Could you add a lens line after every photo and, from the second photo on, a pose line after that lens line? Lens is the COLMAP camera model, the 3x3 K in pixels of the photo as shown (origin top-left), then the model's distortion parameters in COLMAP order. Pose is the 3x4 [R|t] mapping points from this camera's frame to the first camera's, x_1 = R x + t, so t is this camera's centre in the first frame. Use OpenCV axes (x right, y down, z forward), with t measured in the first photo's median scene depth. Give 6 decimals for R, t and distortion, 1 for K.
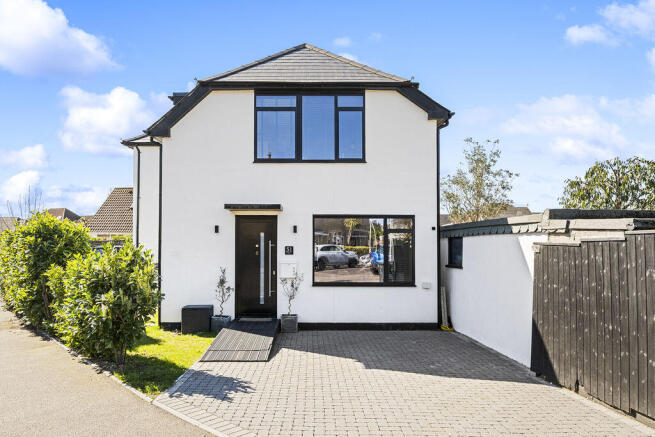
lens RADIAL K [[439.2, 0, 326.7], [0, 439.2, 231.2], [0, 0, 1]] dist [-0.000373, -0.000227]
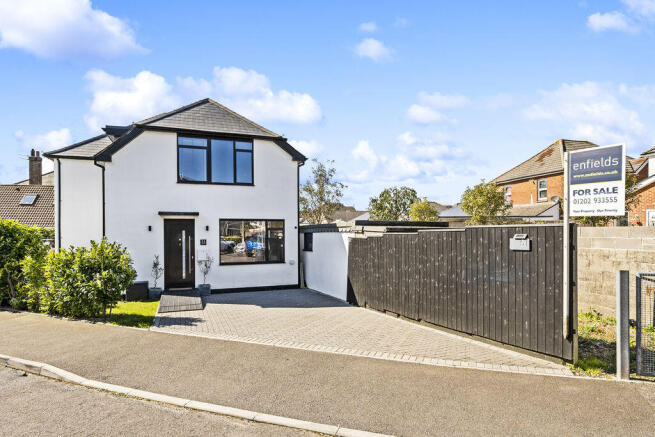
lens RADIAL K [[380.7, 0, 327.5], [0, 380.7, 218.5], [0, 0, 1]] dist [-0.000597, -0.000270]
pose [[0.938769, 0.004132, 0.344522, -0.135290], [-0.001979, 0.999976, -0.006601, -0.030271], [-0.344541, 0.005515, 0.938755, -0.377340]]
